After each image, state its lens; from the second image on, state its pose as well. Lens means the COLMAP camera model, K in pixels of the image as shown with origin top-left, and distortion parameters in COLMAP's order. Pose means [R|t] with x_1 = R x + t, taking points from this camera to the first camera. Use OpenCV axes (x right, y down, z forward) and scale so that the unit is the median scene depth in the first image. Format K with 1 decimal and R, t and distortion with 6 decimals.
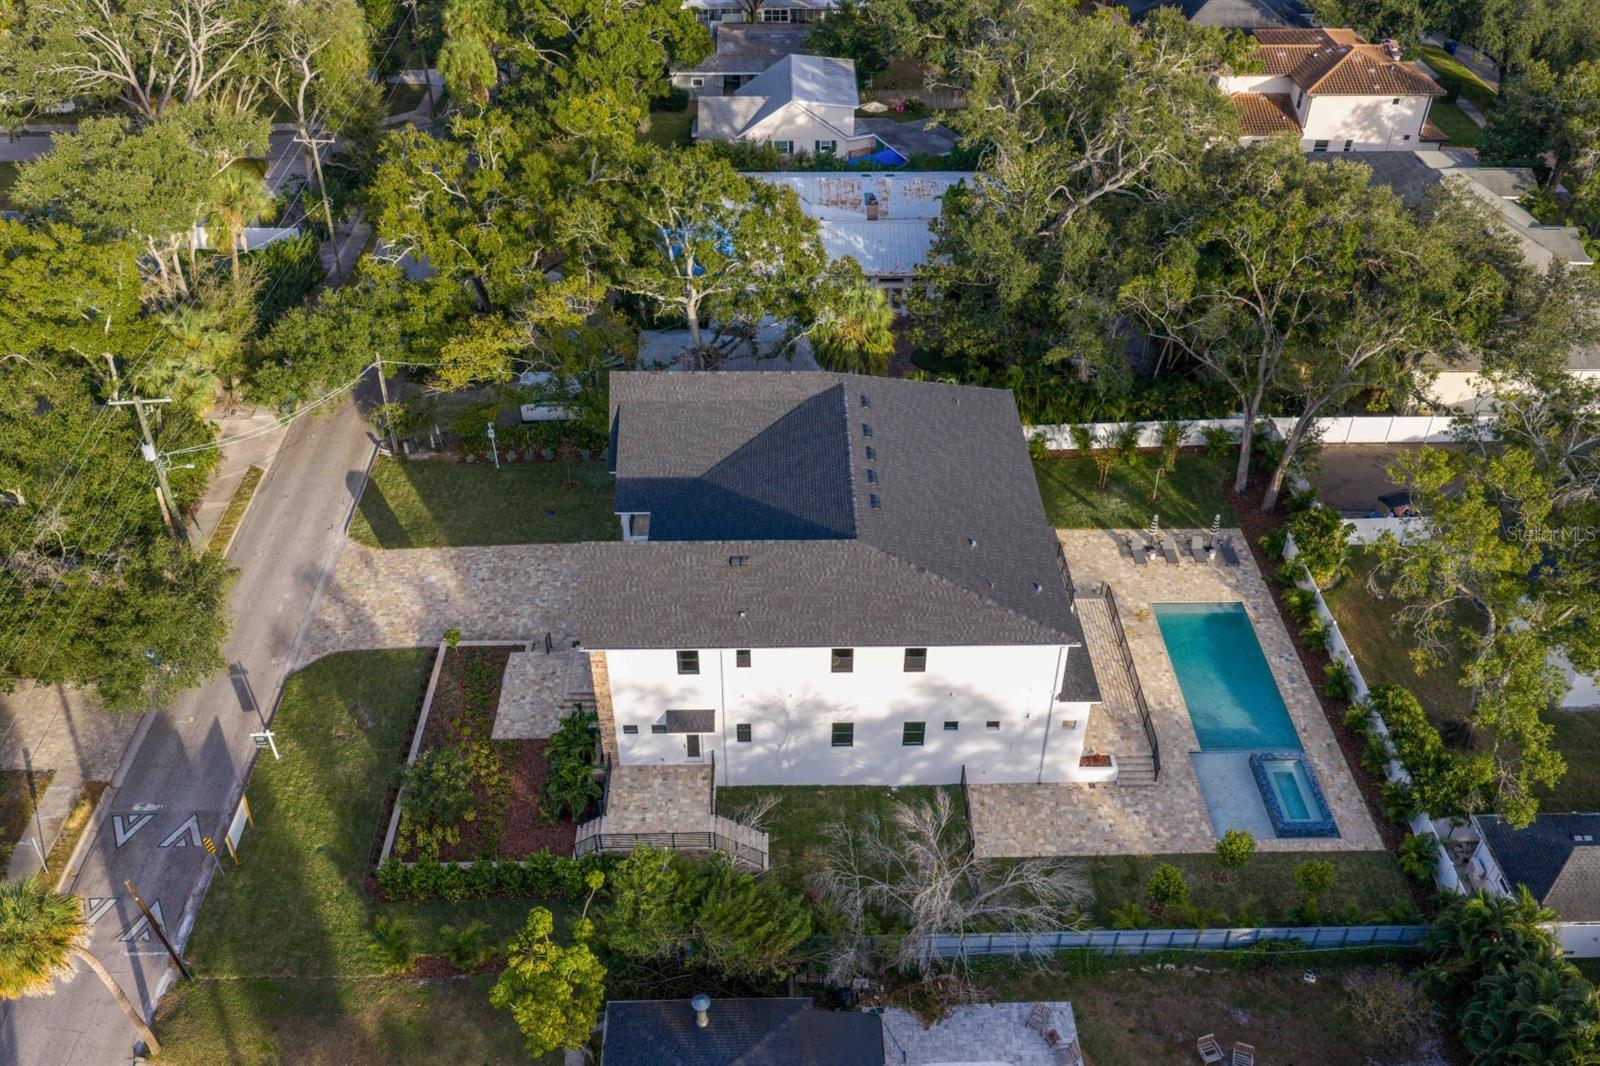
lens RADIAL K [[1324.7, 0, 800.0], [0, 1324.7, 533.0], [0, 0, 1]] dist [-0.002246, -0.000429]
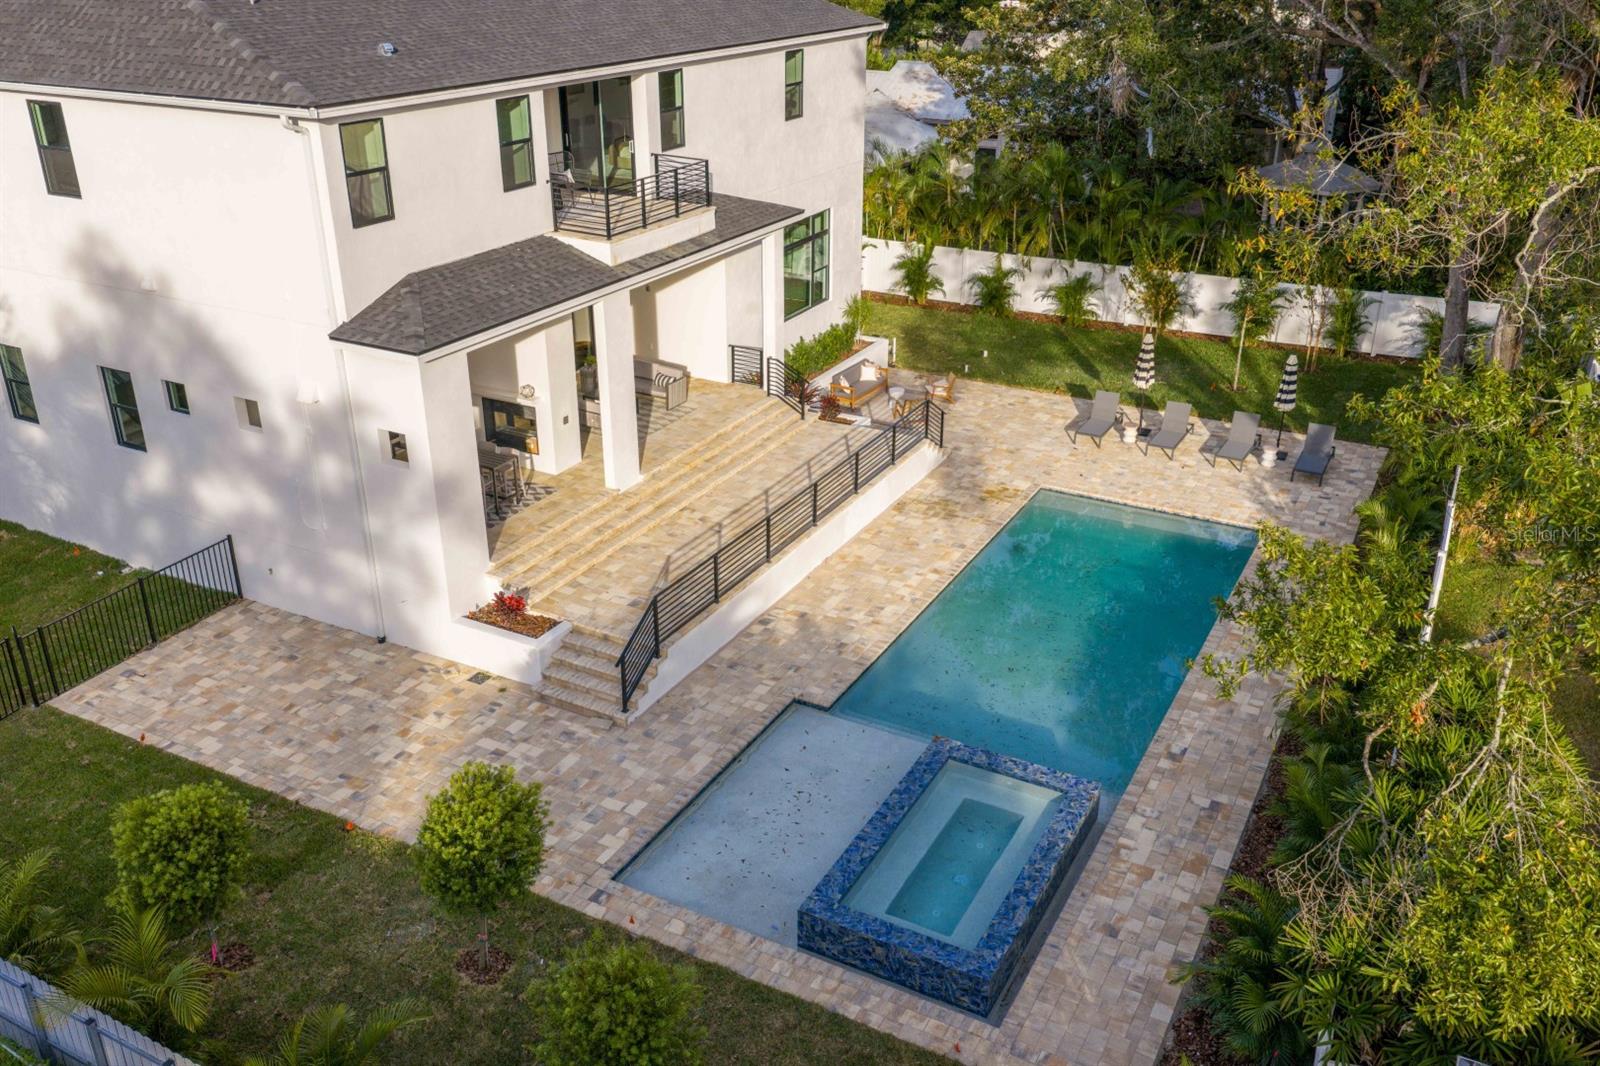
lens RADIAL K [[1324.7, 0, 800.0], [0, 1324.7, 533.0], [0, 0, 1]] dist [-0.002246, -0.000429]
pose [[0.870544, 0.201457, -0.448964, 0.412648], [-0.303383, 0.938060, -0.167340, 0.170130], [0.387443, 0.281885, 0.877741, 0.636628]]
